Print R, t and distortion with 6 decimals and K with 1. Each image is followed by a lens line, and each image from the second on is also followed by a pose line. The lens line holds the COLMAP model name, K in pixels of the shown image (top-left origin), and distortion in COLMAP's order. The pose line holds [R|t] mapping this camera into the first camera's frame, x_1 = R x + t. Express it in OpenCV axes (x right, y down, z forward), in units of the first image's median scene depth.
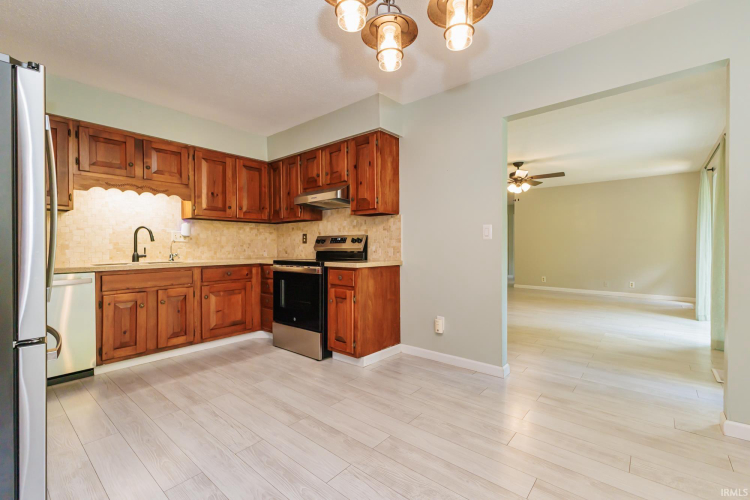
lens RADIAL K [[324.5, 0, 377.4], [0, 324.5, 248.1], [0, 0, 1]] dist [0.006856, -0.000220]
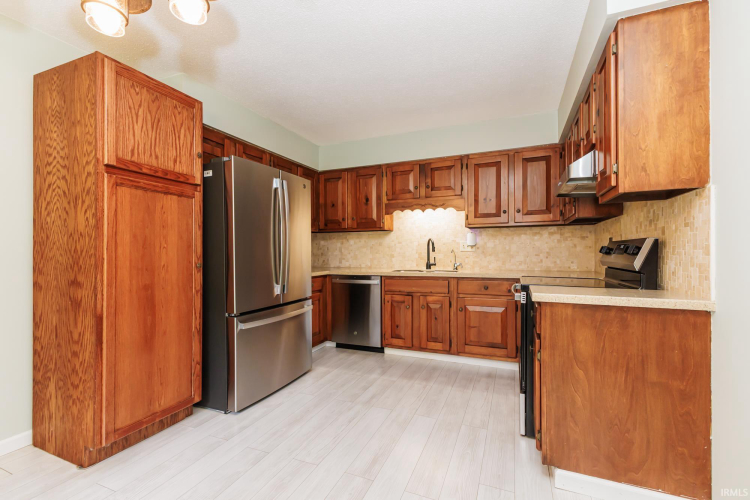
lens RADIAL K [[328.5, 0, 374.4], [0, 328.5, 253.4], [0, 0, 1]] dist [0.007761, -0.000275]
pose [[0.297708, 0.005774, -0.954640, 0.338749], [-0.000592, 0.999983, 0.005864, -0.021670], [0.954657, -0.001181, 0.297706, 0.478362]]
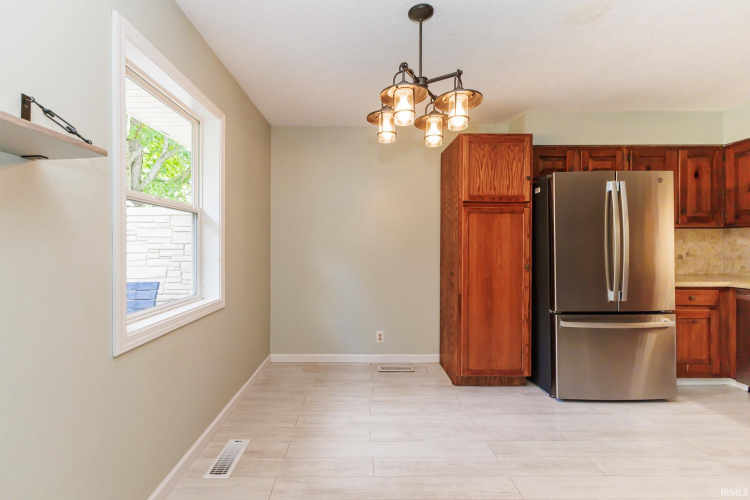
lens RADIAL K [[323.1, 0, 363.6], [0, 323.1, 244.9], [0, 0, 1]] dist [0.002049, 0.000082]
pose [[-0.756727, -0.000579, -0.653731, 0.443861], [-0.000658, 1.000000, -0.000124, -0.048358], [0.653731, 0.000336, -0.756727, 0.688758]]
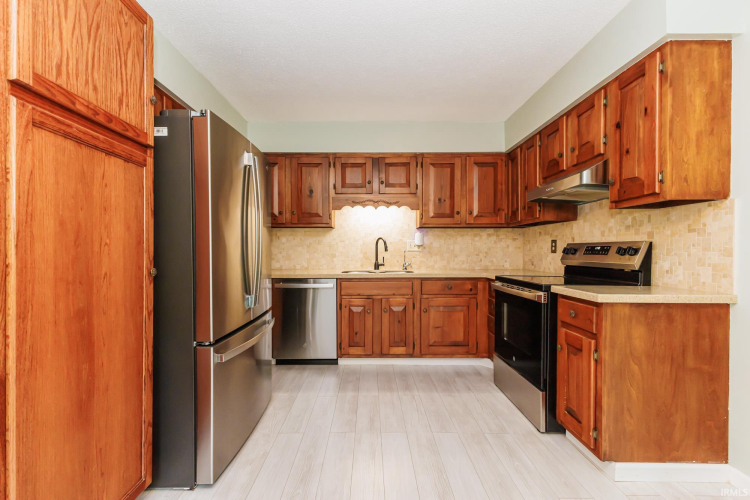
lens RADIAL K [[327.1, 0, 370.3], [0, 327.1, 254.5], [0, 0, 1]] dist [0.012532, -0.004171]
pose [[0.643819, 0.013022, -0.765067, 0.100024], [-0.005633, 0.999909, 0.012280, -0.023592], [0.765157, -0.003597, 0.643833, 0.274325]]
